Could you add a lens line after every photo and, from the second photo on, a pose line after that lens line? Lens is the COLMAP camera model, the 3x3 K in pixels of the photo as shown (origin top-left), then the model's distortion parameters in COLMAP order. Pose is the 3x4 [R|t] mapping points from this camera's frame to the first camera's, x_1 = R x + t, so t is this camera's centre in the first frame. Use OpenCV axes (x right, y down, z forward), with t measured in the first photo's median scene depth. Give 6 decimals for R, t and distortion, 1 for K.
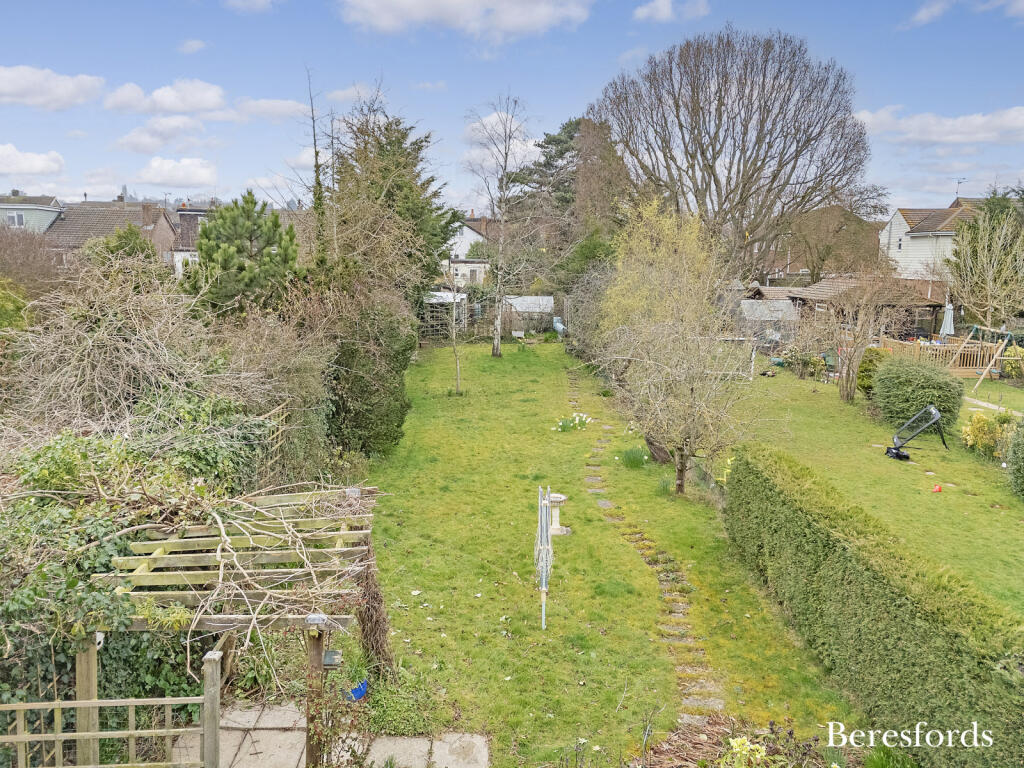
lens RADIAL K [[737.7, 0, 516.5], [0, 737.7, 381.8], [0, 0, 1]] dist [0.079587, -0.069582]
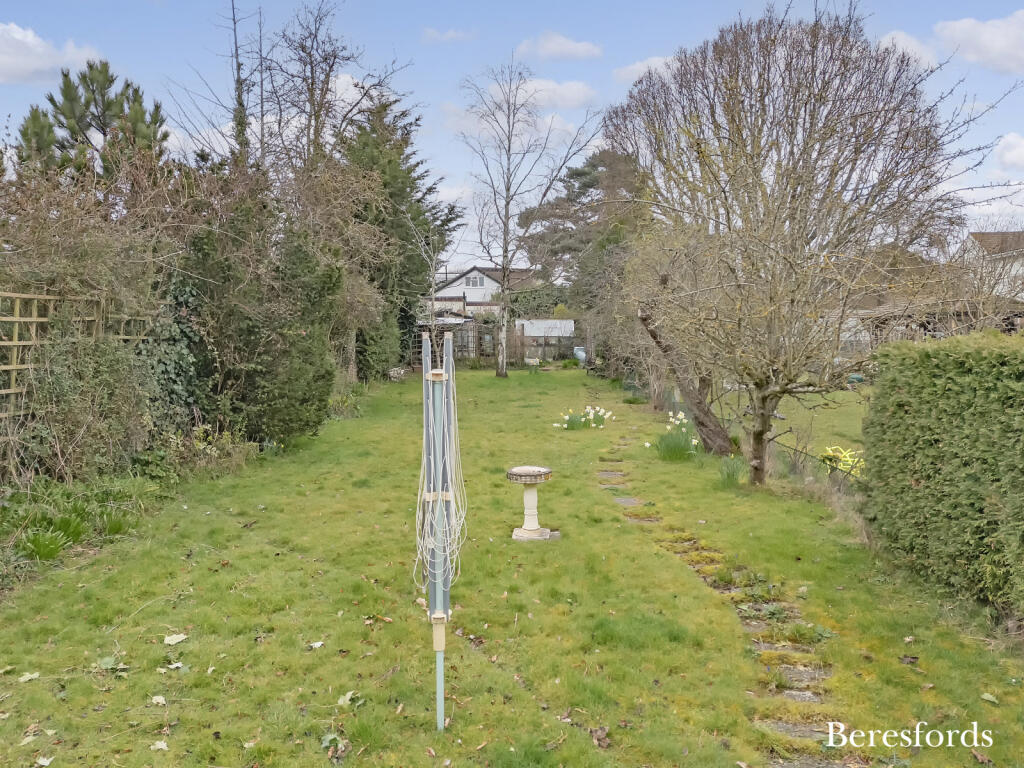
lens RADIAL K [[737.7, 0, 516.5], [0, 737.7, 381.8], [0, 0, 1]] dist [0.079587, -0.069582]
pose [[0.998796, -0.011378, -0.047716, 0.070500], [0.005979, 0.993712, -0.111802, 0.154041], [0.048688, 0.111382, 0.992584, 0.465352]]
